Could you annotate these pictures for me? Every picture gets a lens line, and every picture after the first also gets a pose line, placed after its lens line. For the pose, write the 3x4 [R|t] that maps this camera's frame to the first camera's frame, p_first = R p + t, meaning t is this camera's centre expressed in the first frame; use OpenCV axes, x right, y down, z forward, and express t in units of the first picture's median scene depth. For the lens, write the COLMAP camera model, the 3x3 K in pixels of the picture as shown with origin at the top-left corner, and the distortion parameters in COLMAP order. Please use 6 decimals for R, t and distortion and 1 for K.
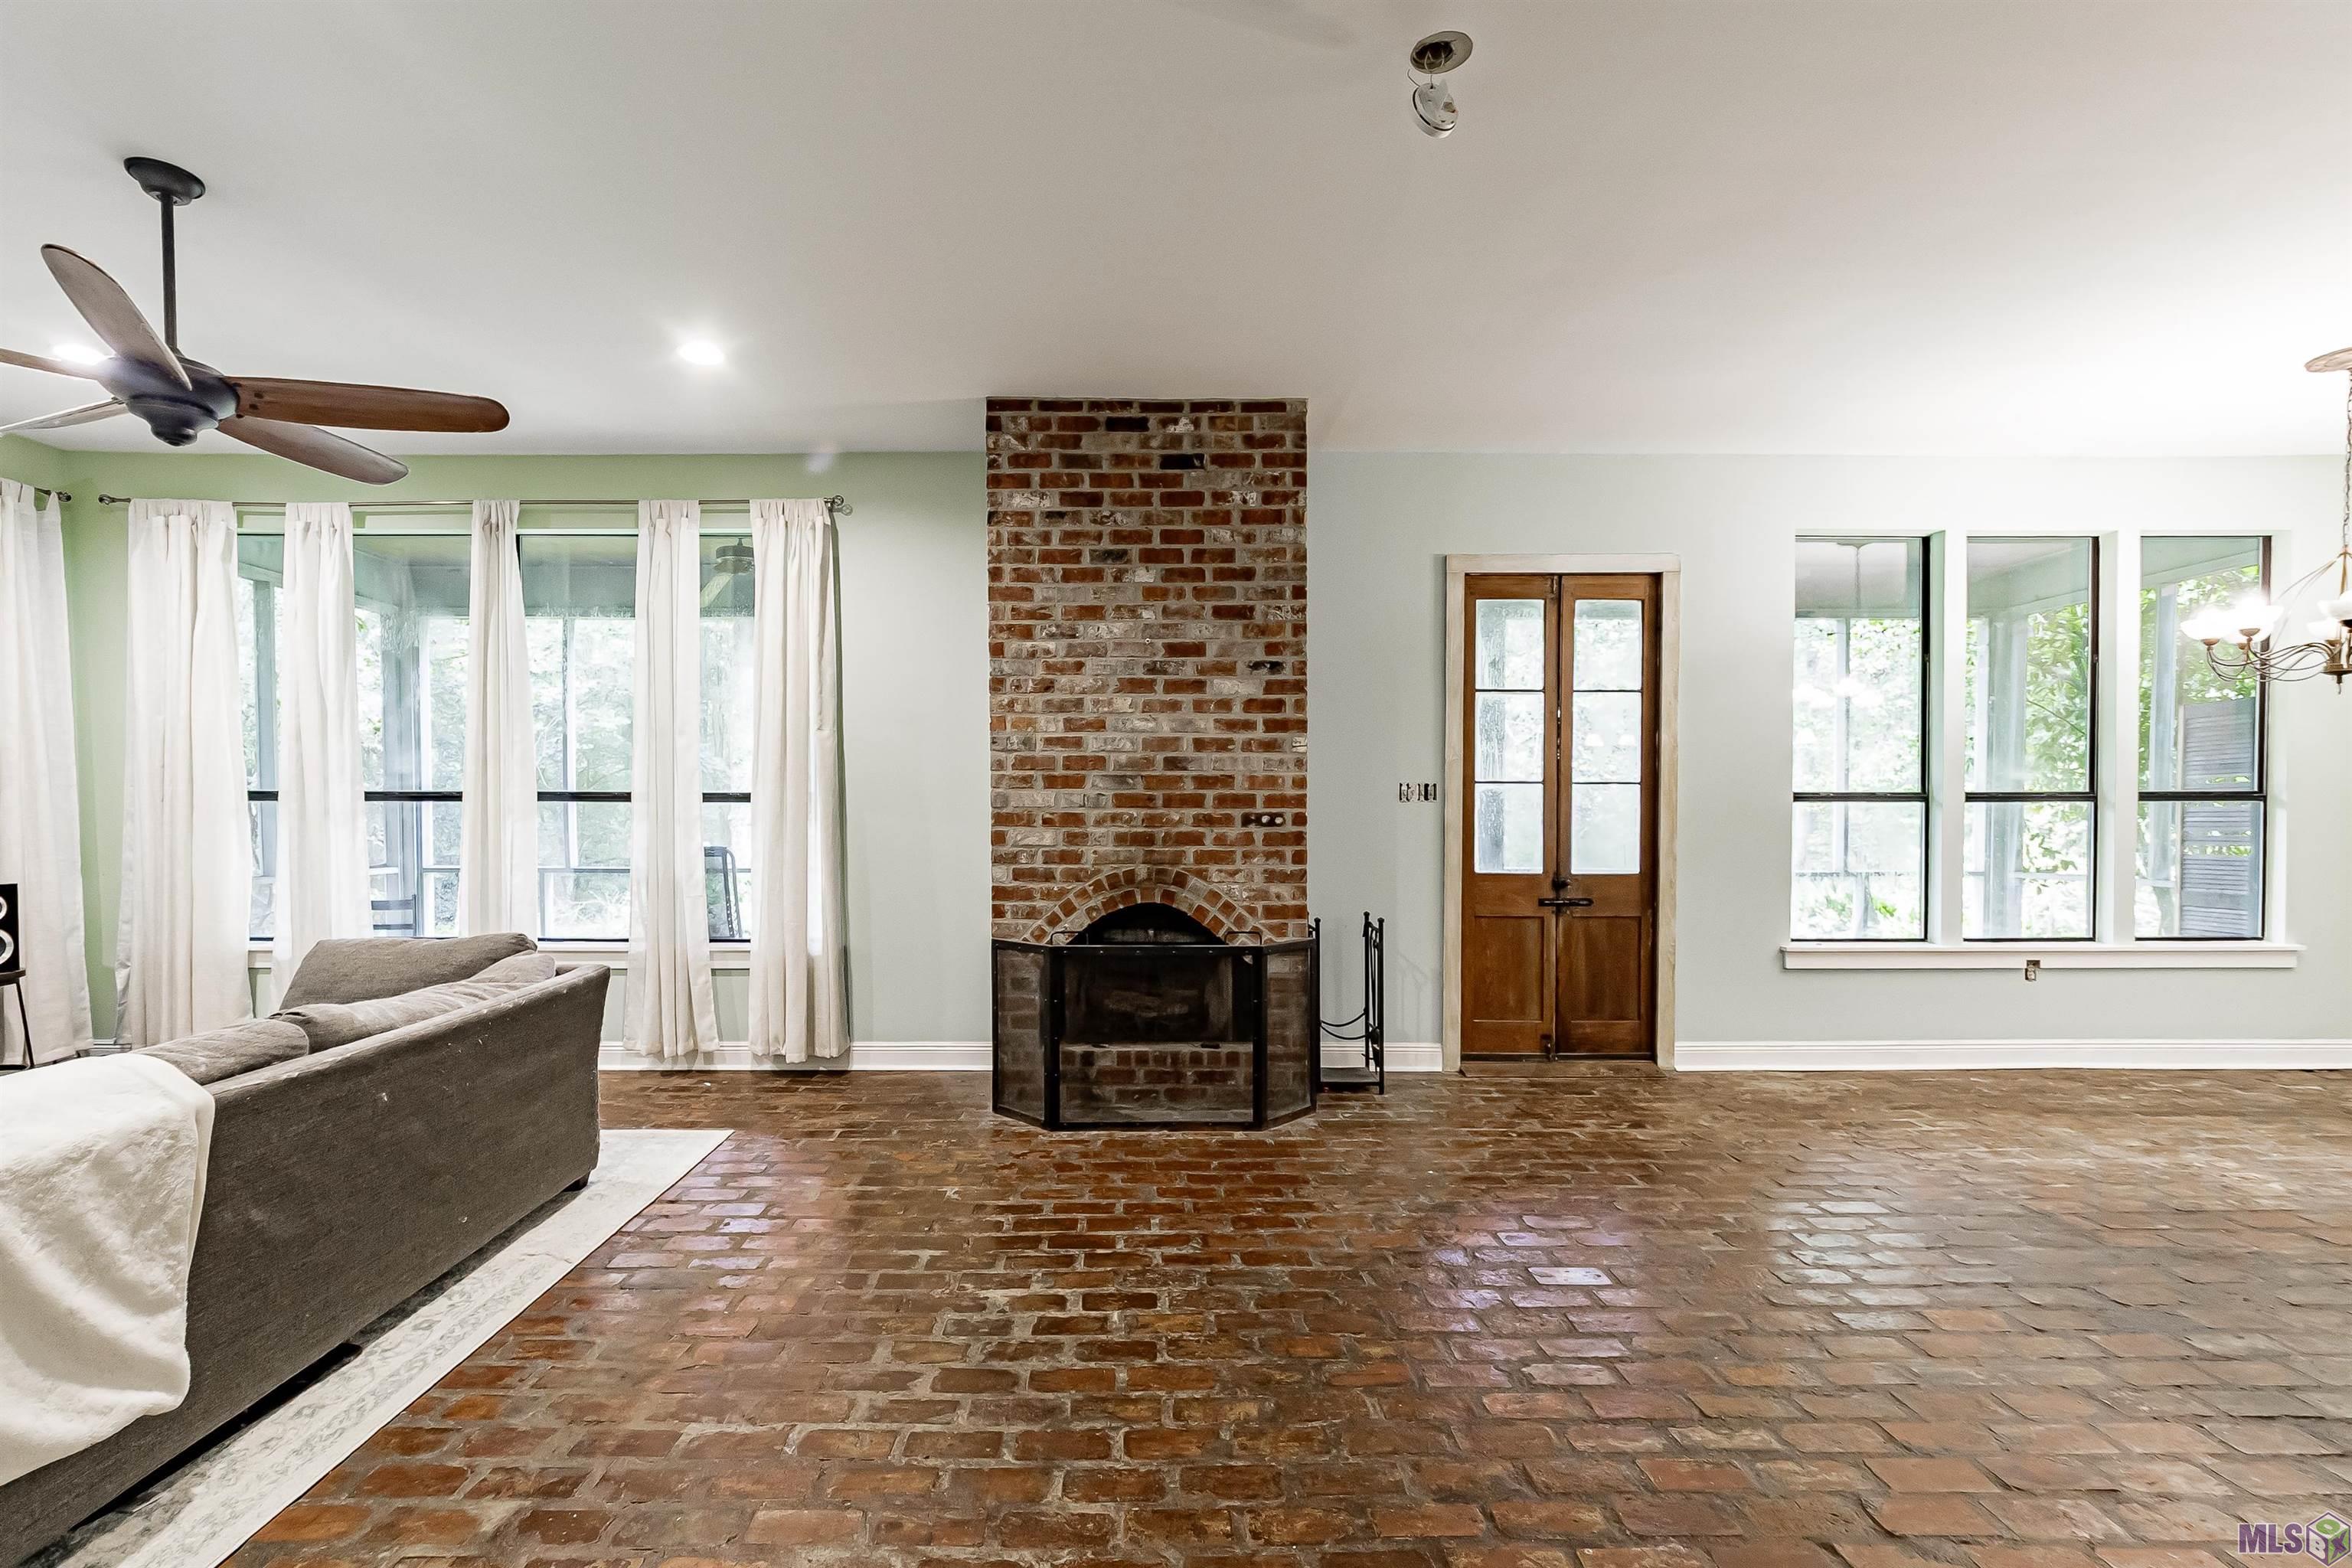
lens RADIAL K [[959.2, 0, 1042.8], [0, 959.2, 818.5], [0, 0, 1]] dist [-0.003648, 0.000274]
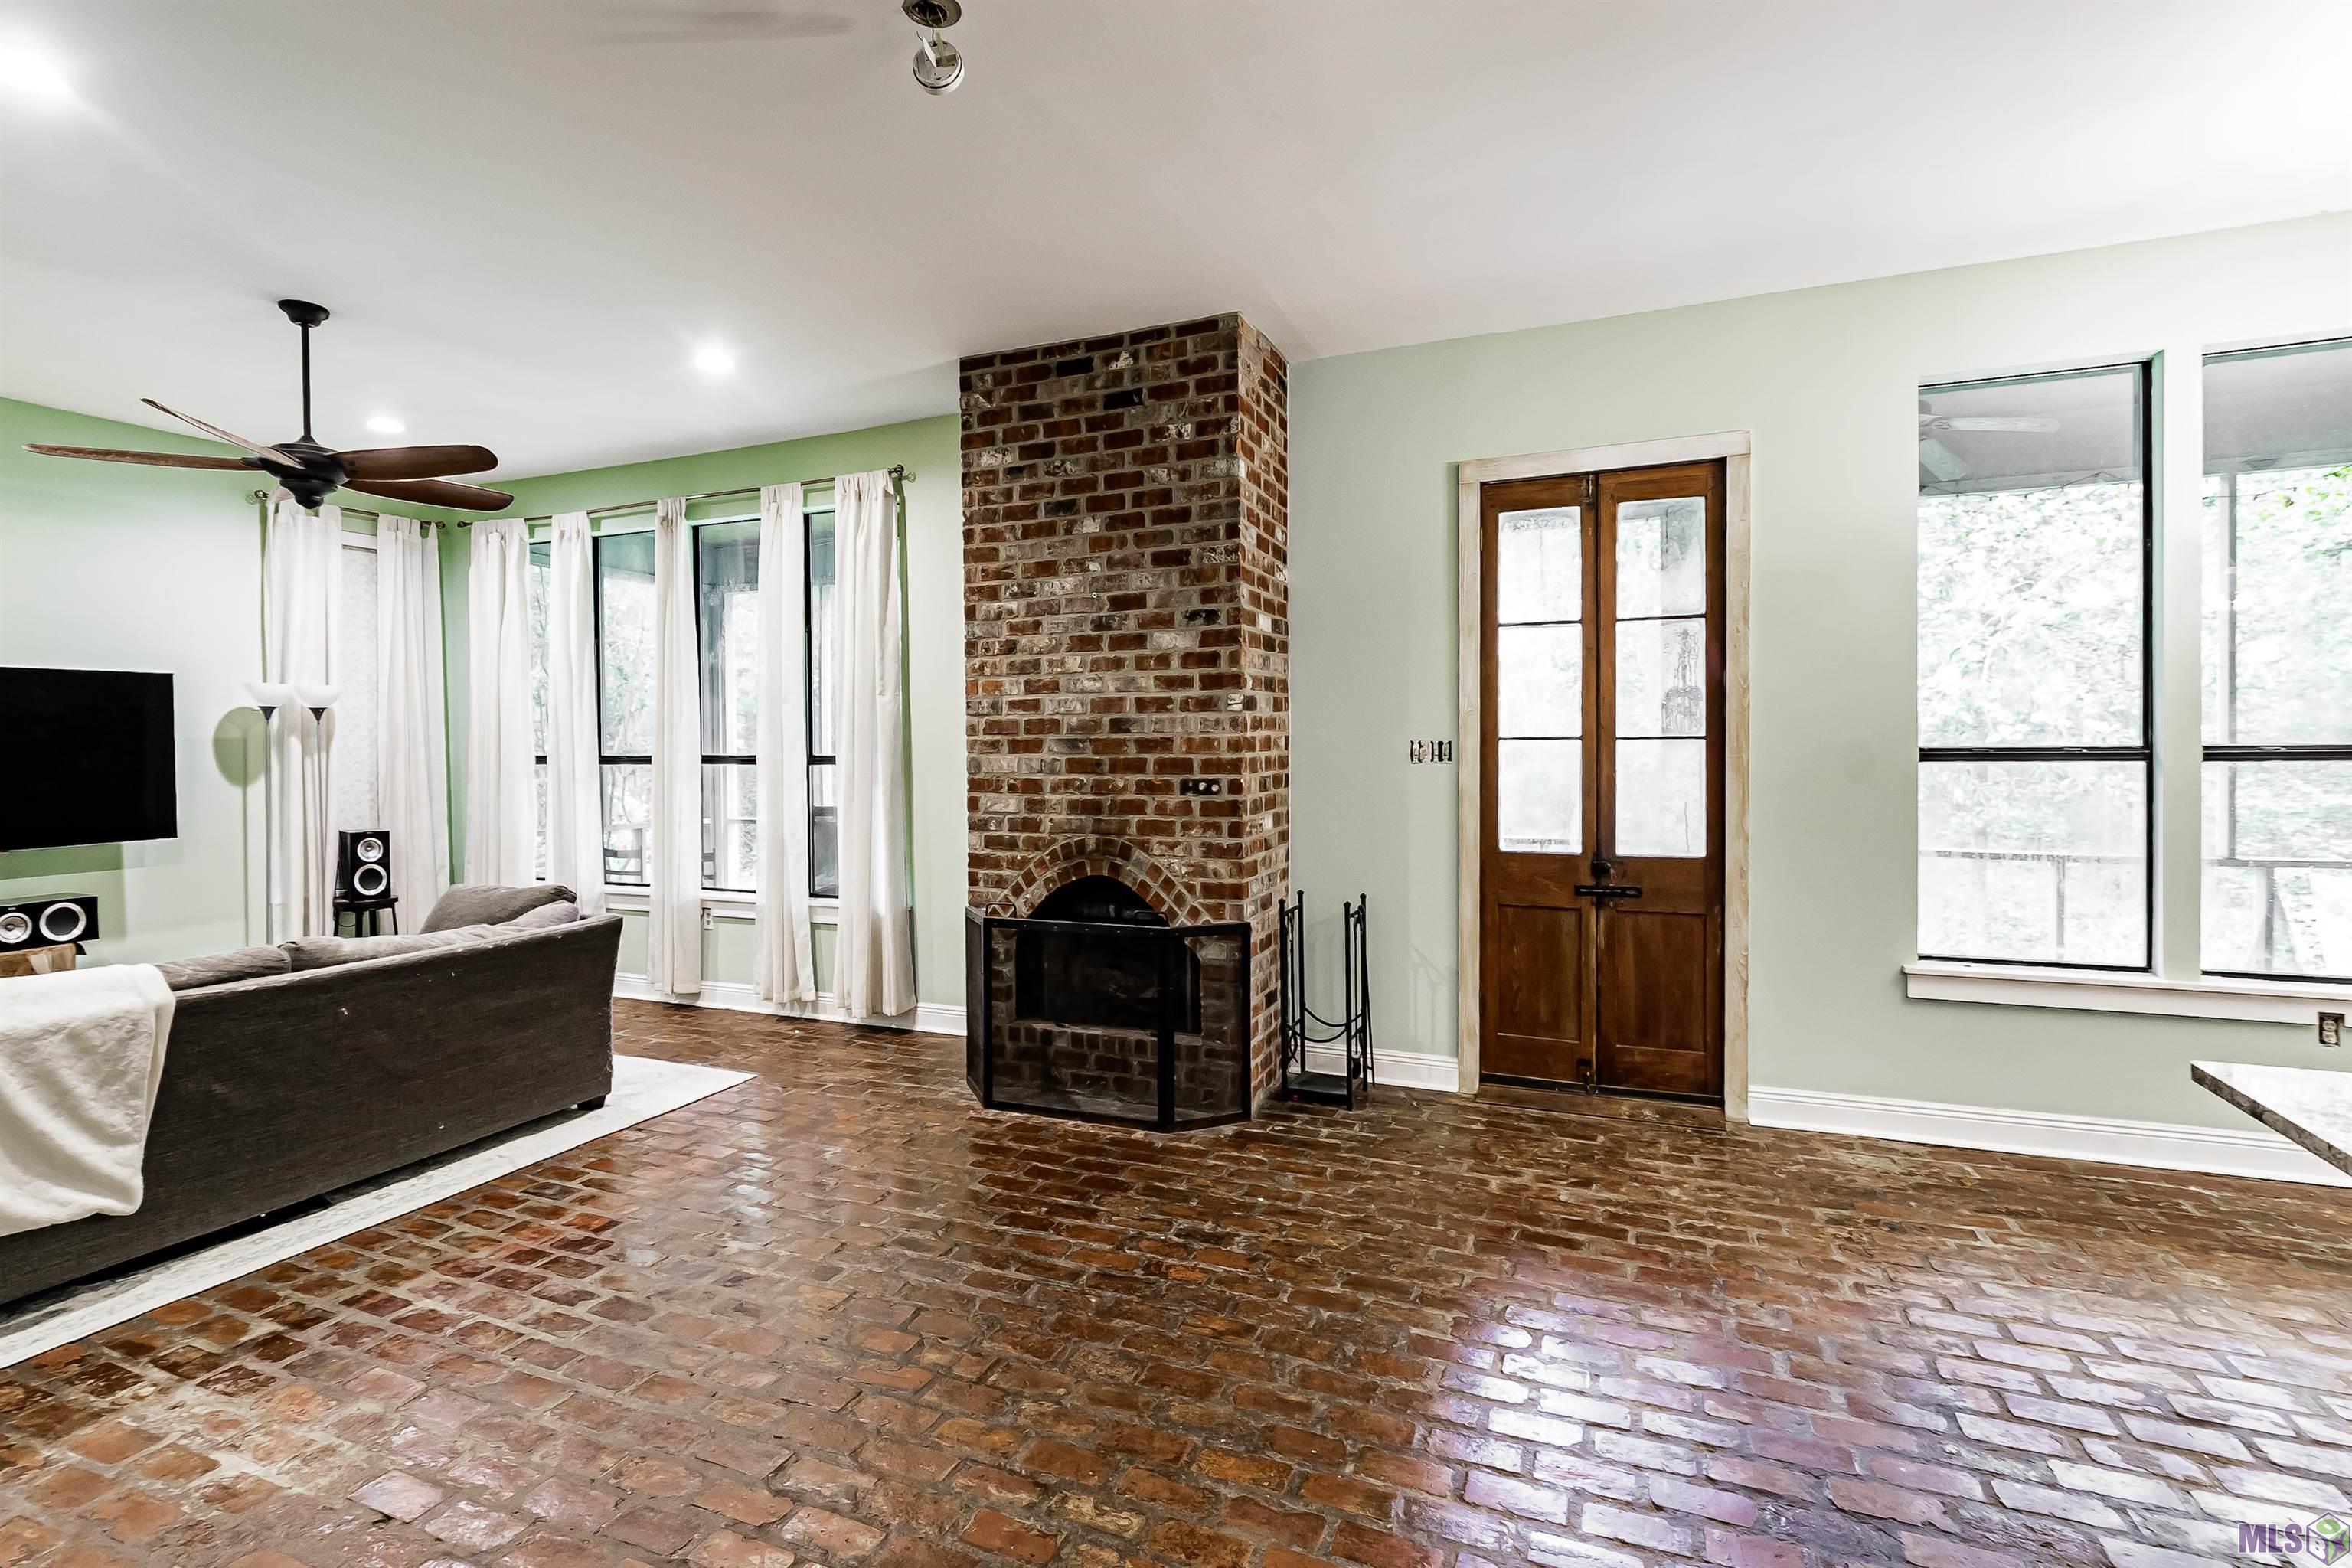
lens RADIAL K [[1088.6, 0, 1148.2], [0, 1088.6, 747.9], [0, 0, 1]] dist [-0.002223, -0.001562]
pose [[0.923982, -0.012489, -0.382233, 0.565057], [0.009186, 0.999903, -0.010465, -0.024622], [0.382326, 0.006158, 0.924007, 0.040129]]
